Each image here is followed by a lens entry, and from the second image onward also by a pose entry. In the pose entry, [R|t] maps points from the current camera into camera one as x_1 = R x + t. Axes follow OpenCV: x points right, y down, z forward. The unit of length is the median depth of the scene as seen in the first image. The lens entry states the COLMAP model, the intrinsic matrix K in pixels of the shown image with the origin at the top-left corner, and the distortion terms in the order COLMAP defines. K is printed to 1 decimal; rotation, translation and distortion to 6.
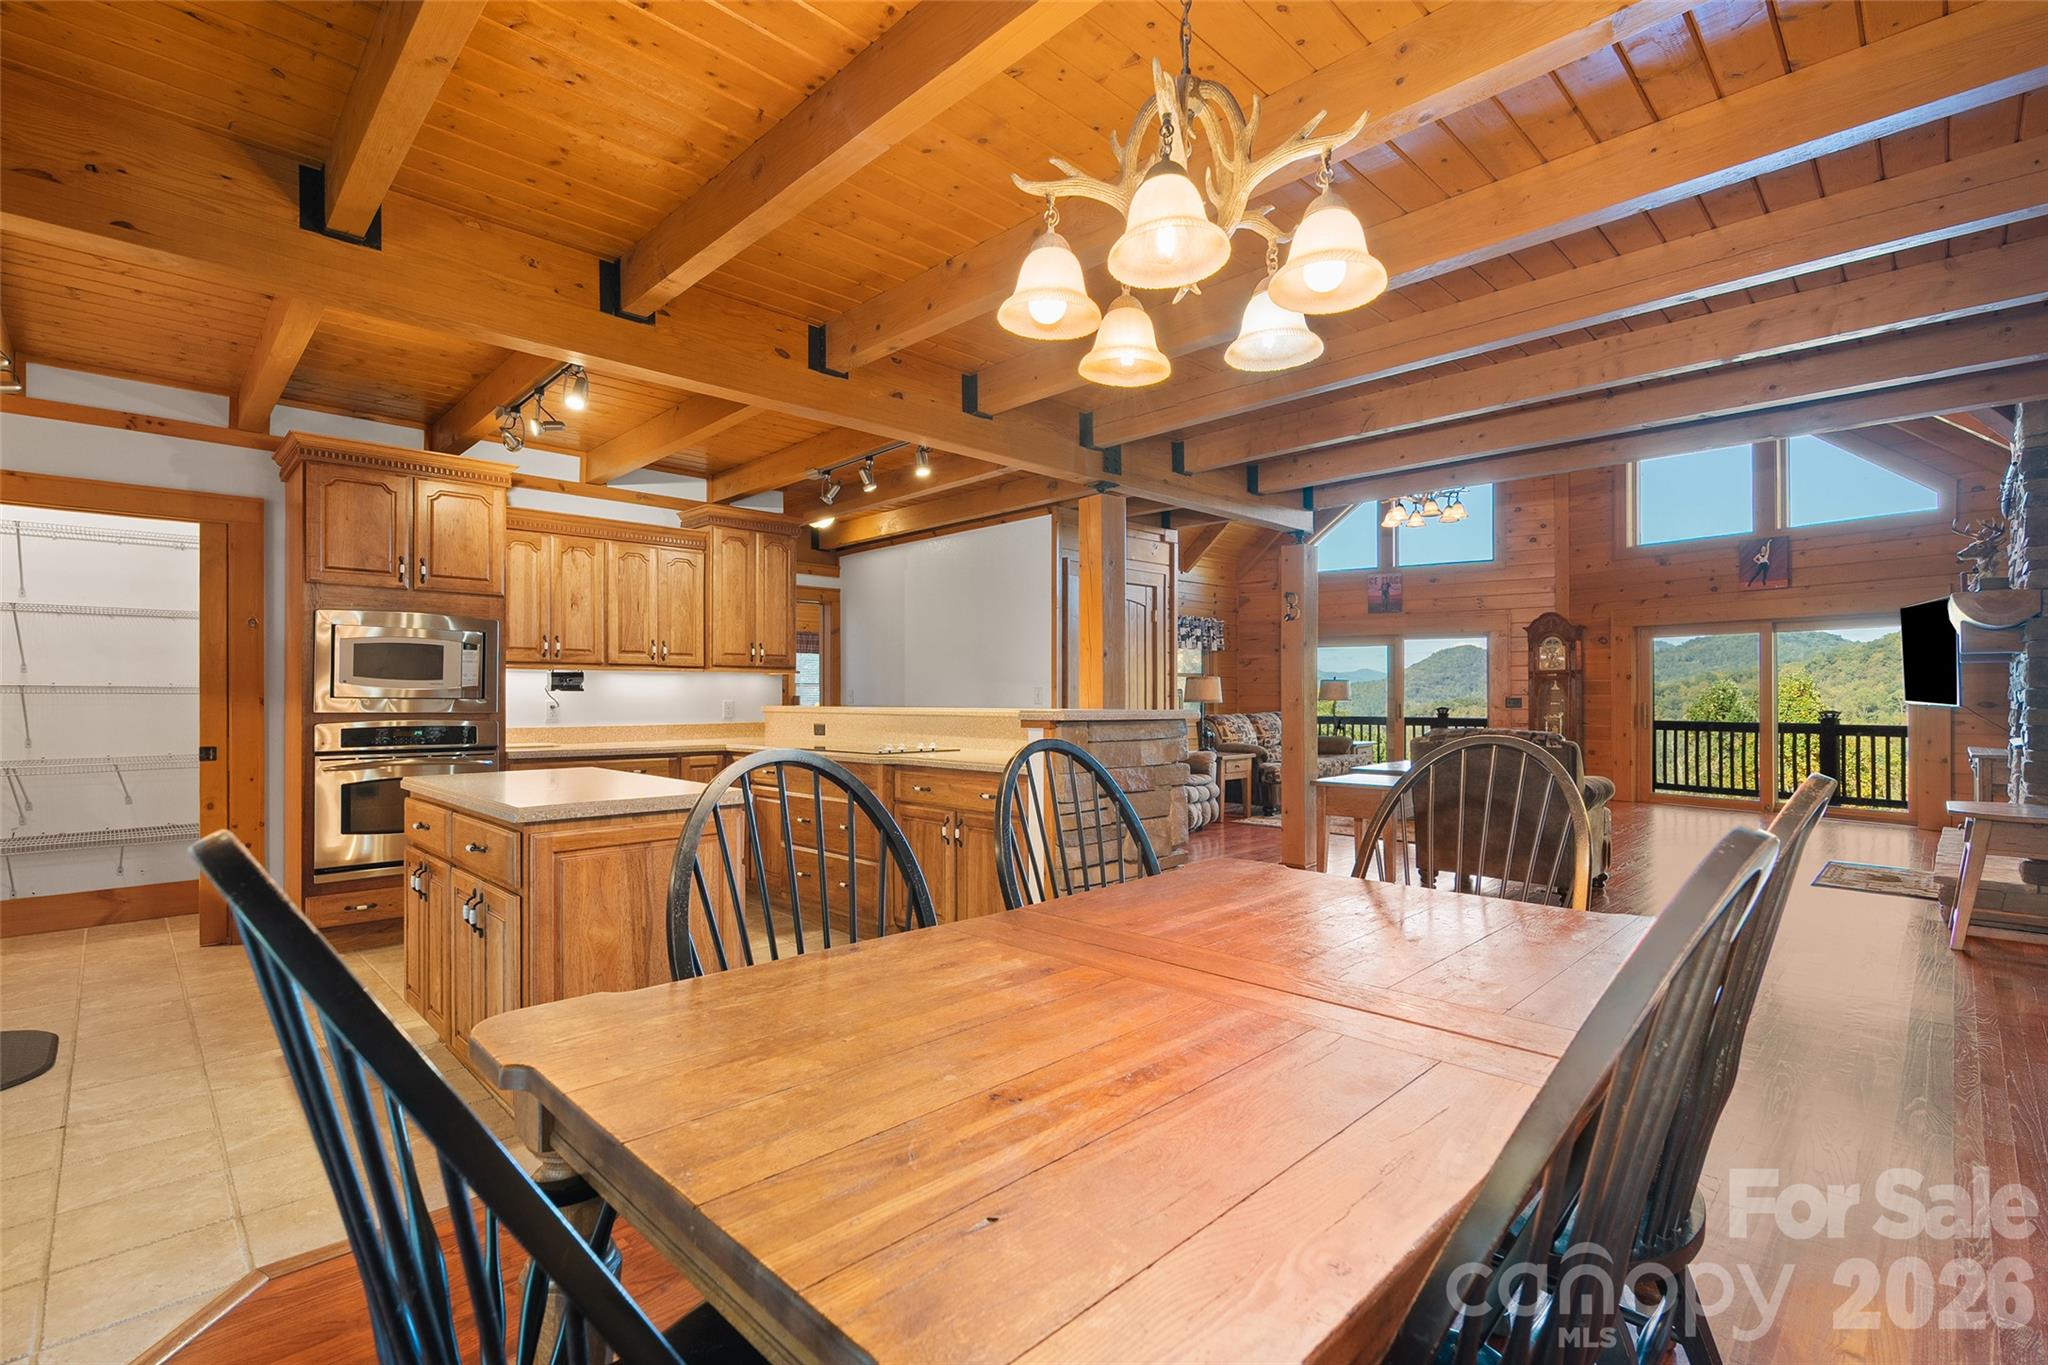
lens RADIAL K [[920.8, 0, 1015.6], [0, 920.8, 690.2], [0, 0, 1]] dist [-0.000233, 0.000241]
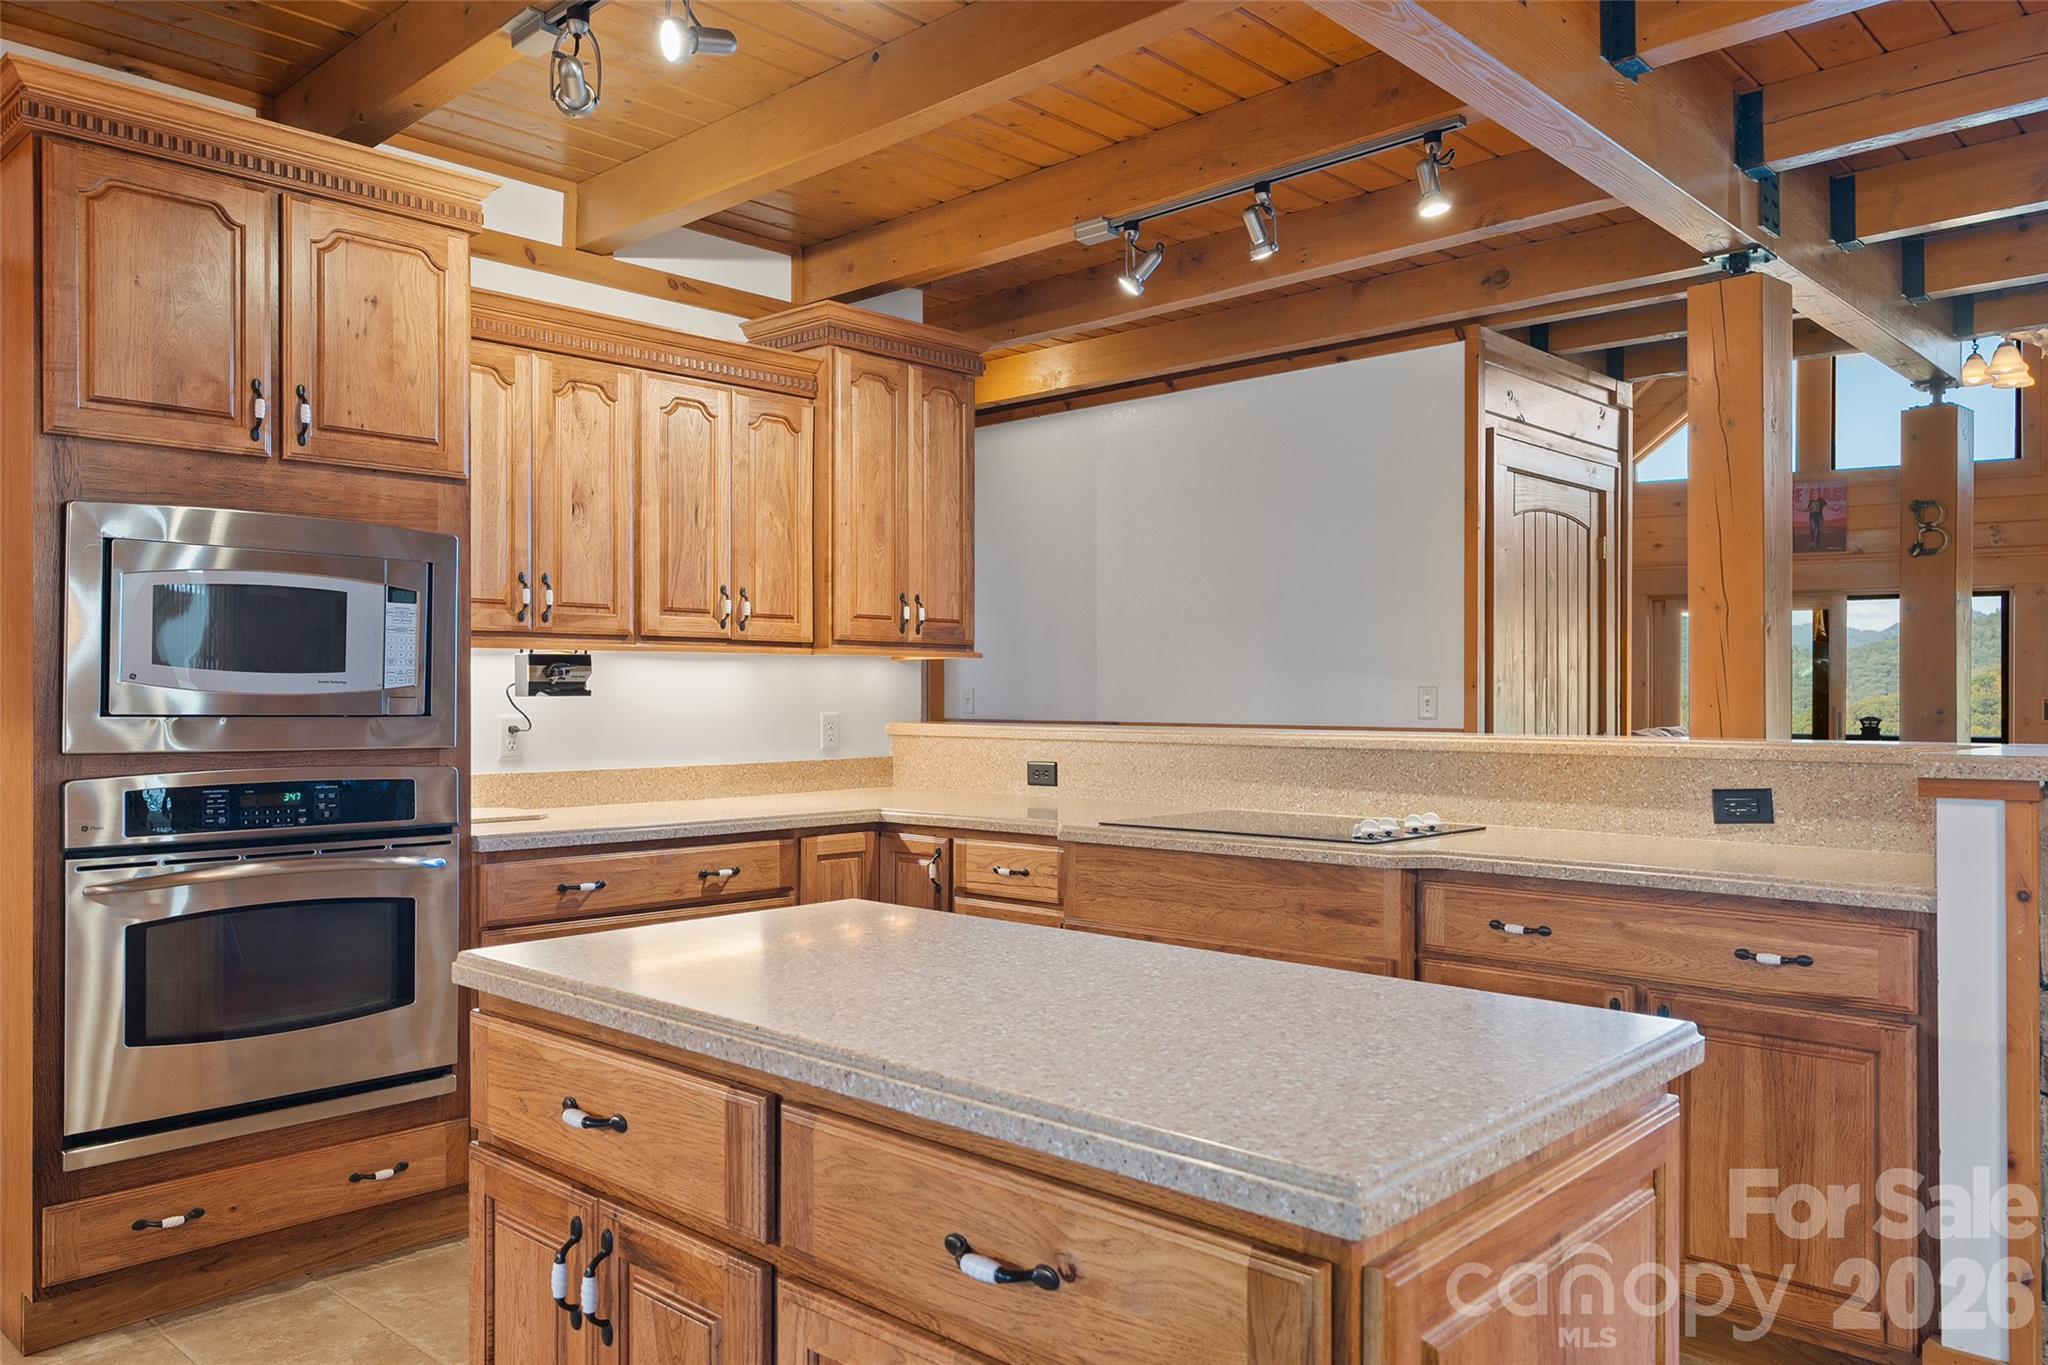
lens RADIAL K [[1476.0, 0, 1030.5], [0, 1476.0, 688.1], [0, 0, 1]] dist [0.011728, 0.000442]
pose [[0.999081, 0.001578, 0.042839, -0.283222], [-0.001740, 0.999991, 0.003753, -0.006044], [-0.042832, -0.003824, 0.999075, 0.253929]]
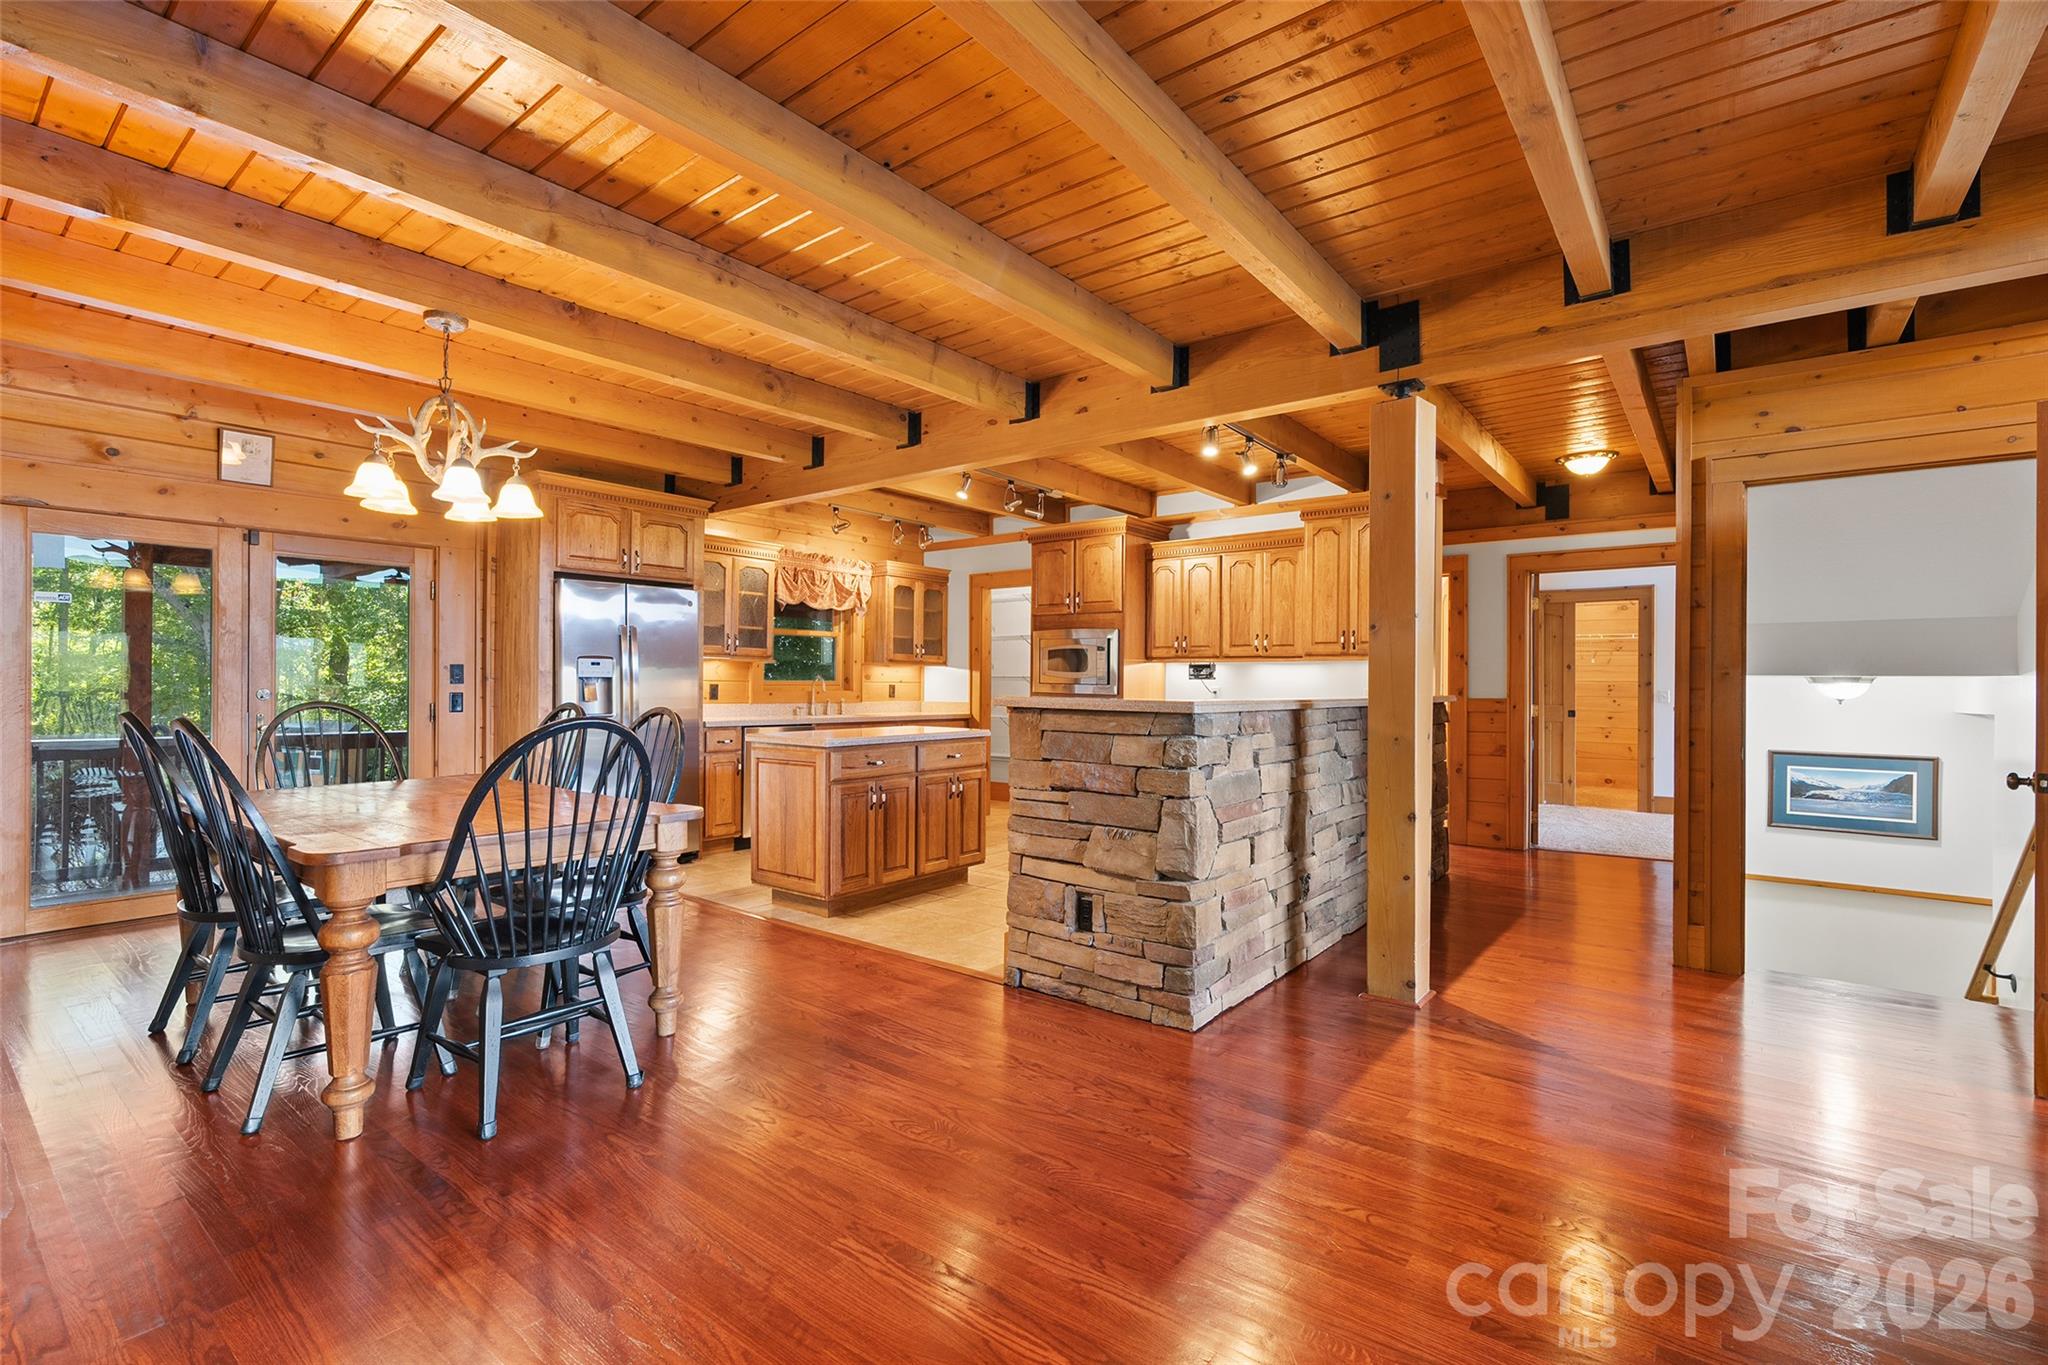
lens RADIAL K [[920.8, 0, 1024.5], [0, 920.8, 680.1], [0, 0, 1]] dist [-0.000233, 0.000241]
pose [[0.130131, 0.000763, -0.991496, 0.726024], [-0.001090, 0.999999, 0.000627, 0.001631], [0.991496, 0.000999, 0.130132, 0.598318]]
